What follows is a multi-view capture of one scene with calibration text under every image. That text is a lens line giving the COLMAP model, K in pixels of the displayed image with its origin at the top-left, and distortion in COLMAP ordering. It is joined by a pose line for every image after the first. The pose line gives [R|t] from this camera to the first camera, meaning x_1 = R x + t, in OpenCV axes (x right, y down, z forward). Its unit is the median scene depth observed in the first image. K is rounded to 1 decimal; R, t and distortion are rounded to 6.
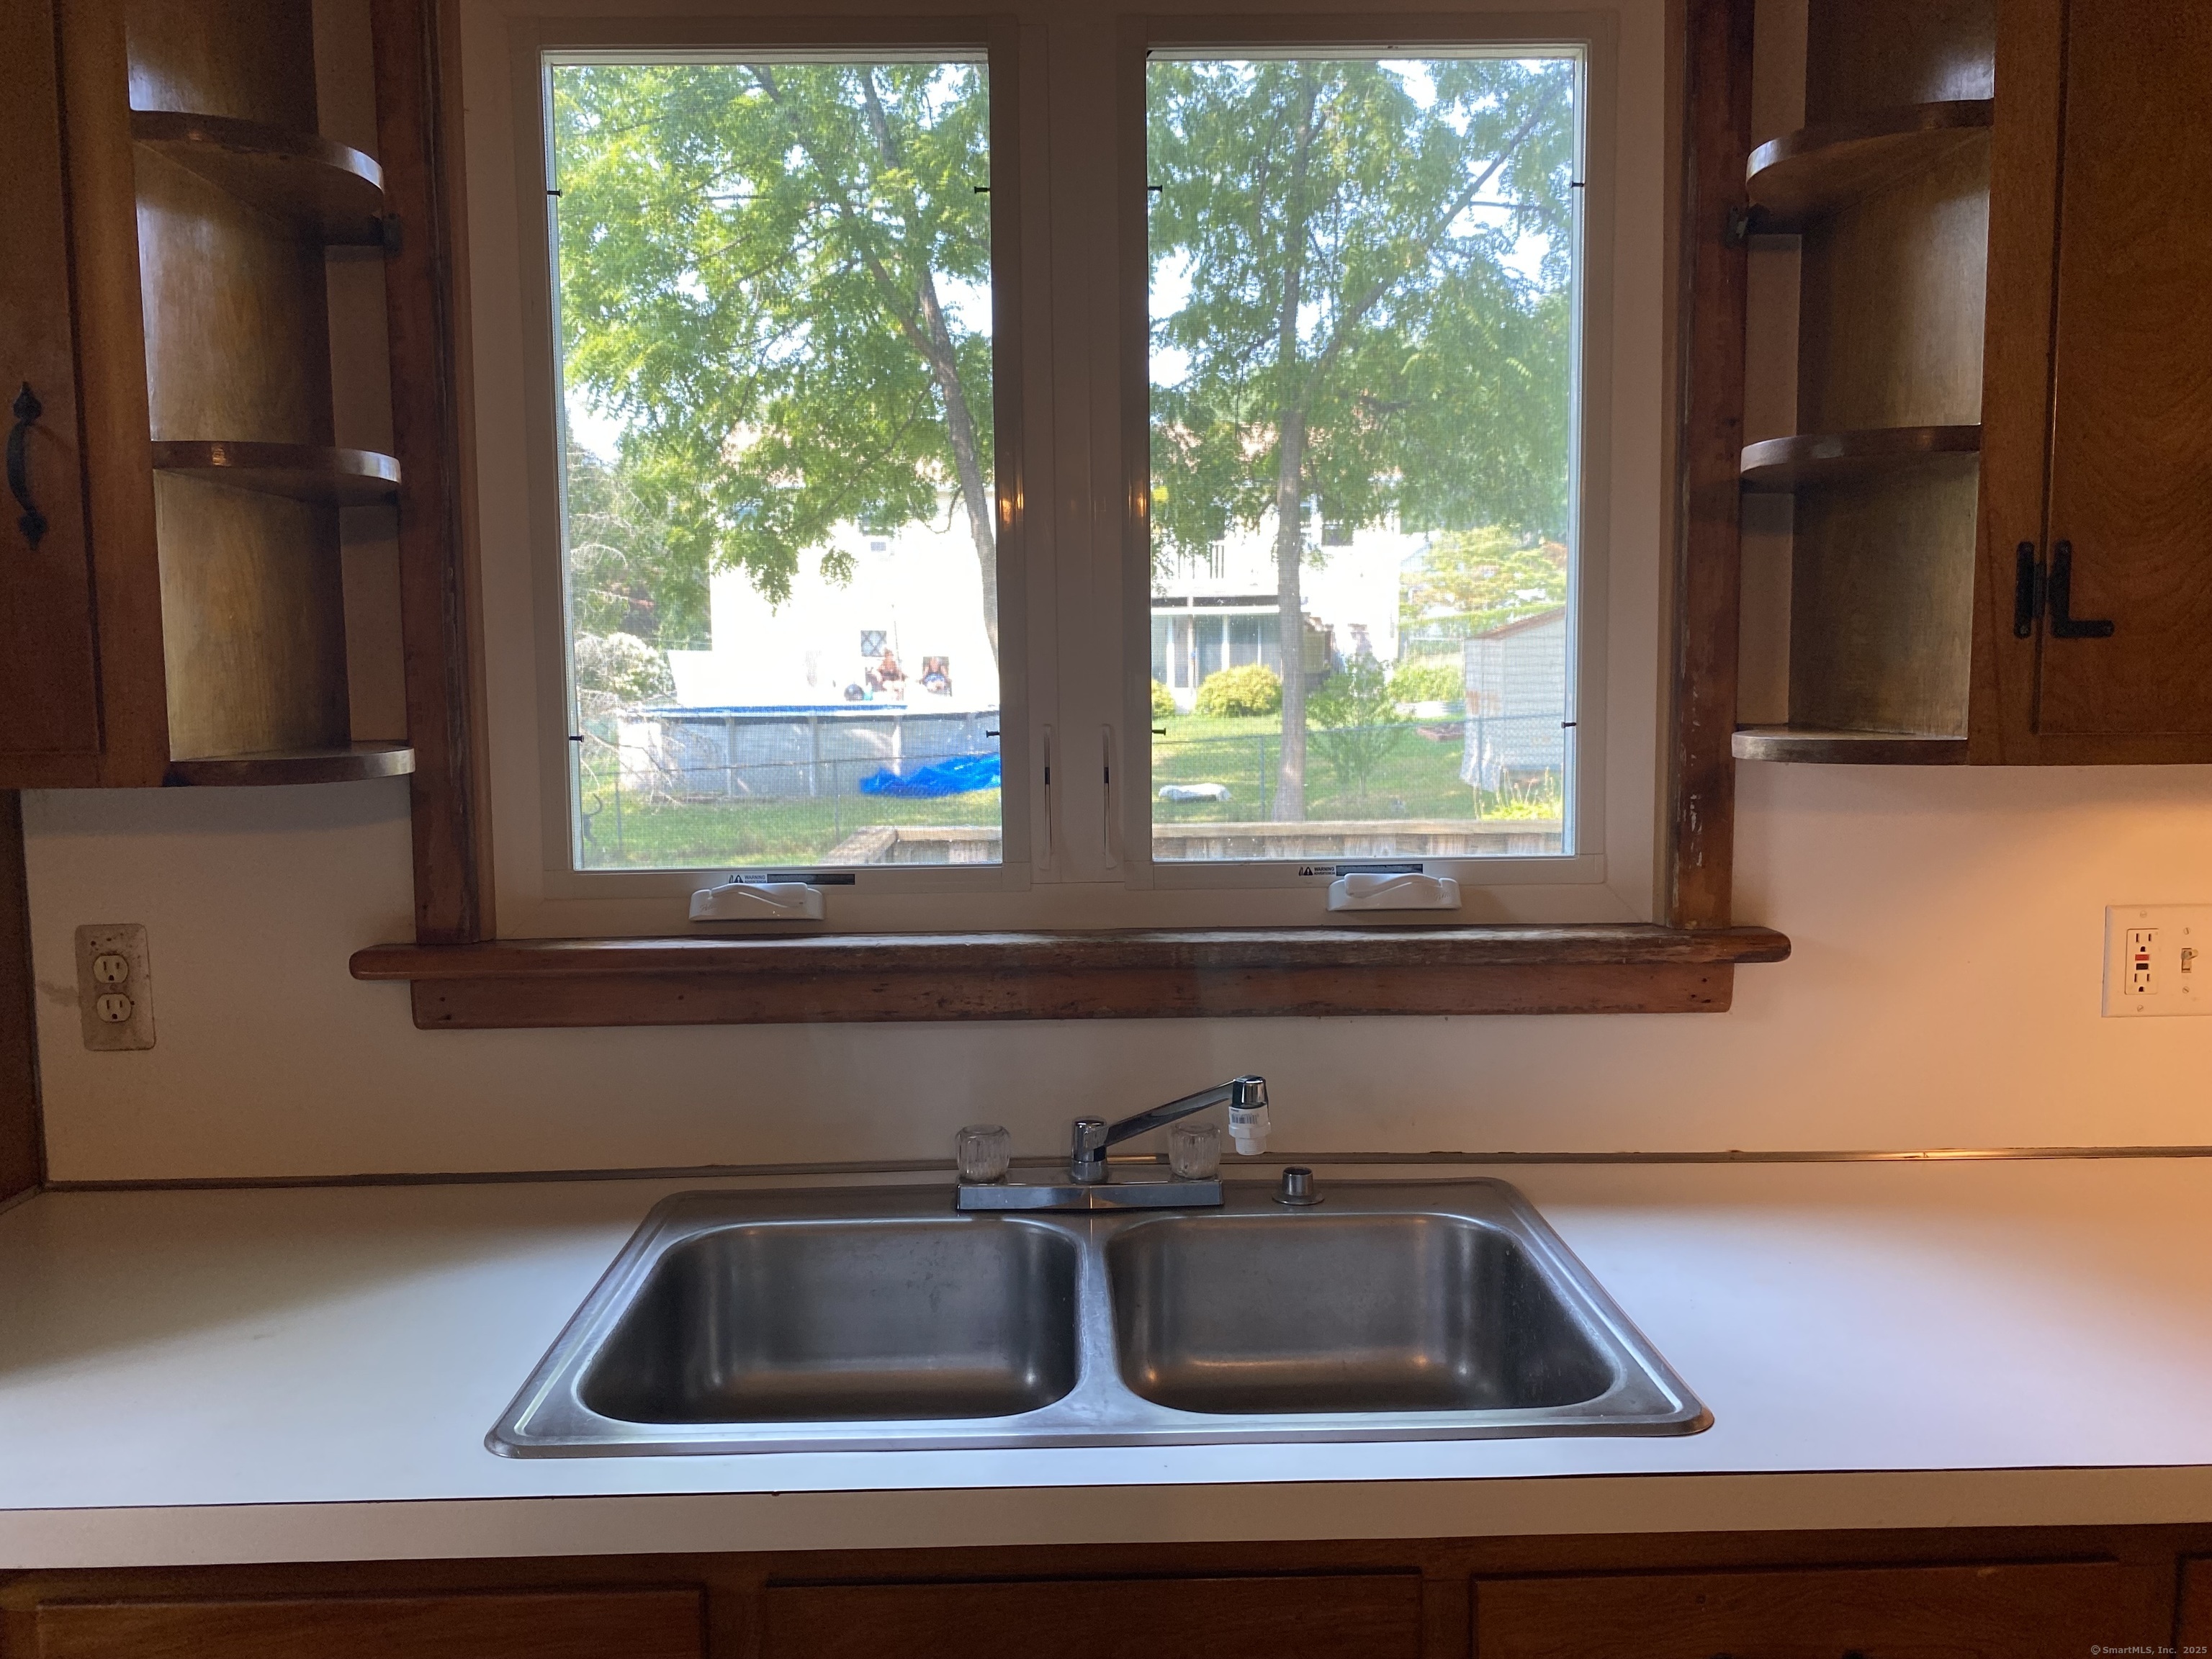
lens RADIAL K [[1716.0, 0, 1110.0], [0, 1716.0, 820.1], [0, 0, 1]] dist [0.010131, -0.016934]
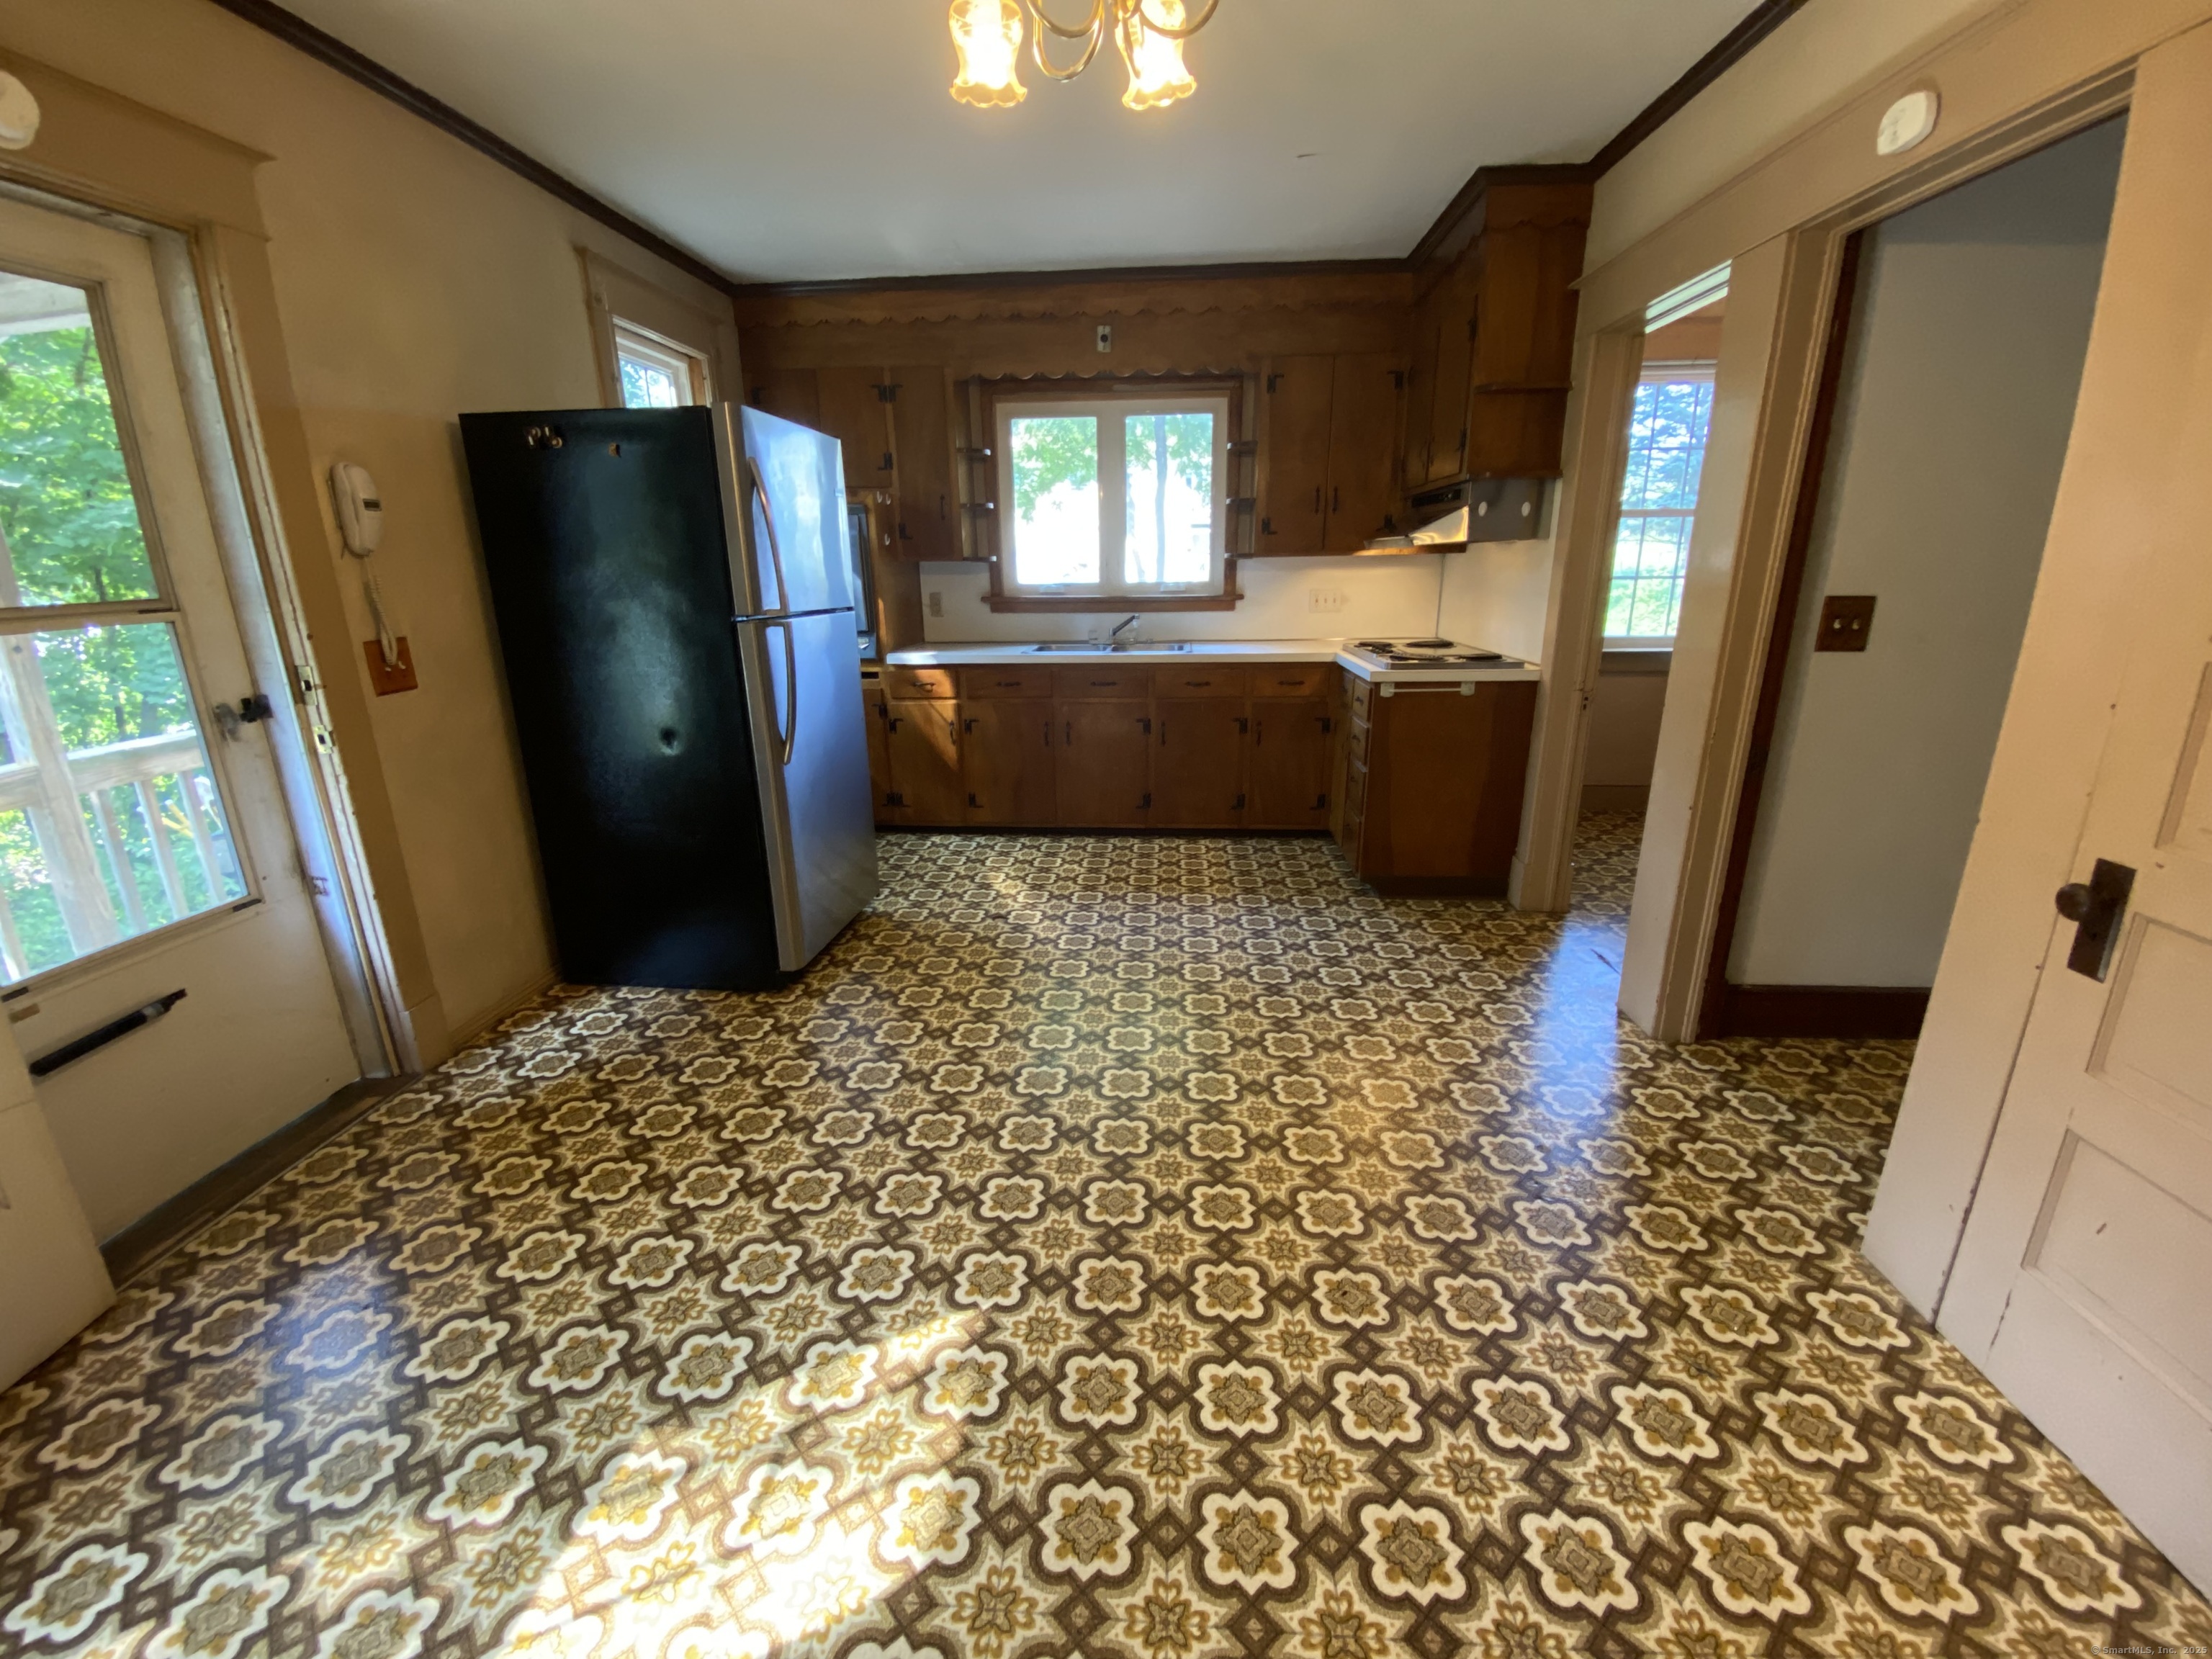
lens RADIAL K [[909.4, 0, 1108.5], [0, 909.4, 842.3], [0, 0, 1]] dist [0.005691, -0.006763]
pose [[0.994779, 0.028977, -0.097851, 0.268390], [-0.008645, 0.979323, 0.202120, 0.247894], [0.101684, -0.200219, 0.974460, -1.909137]]
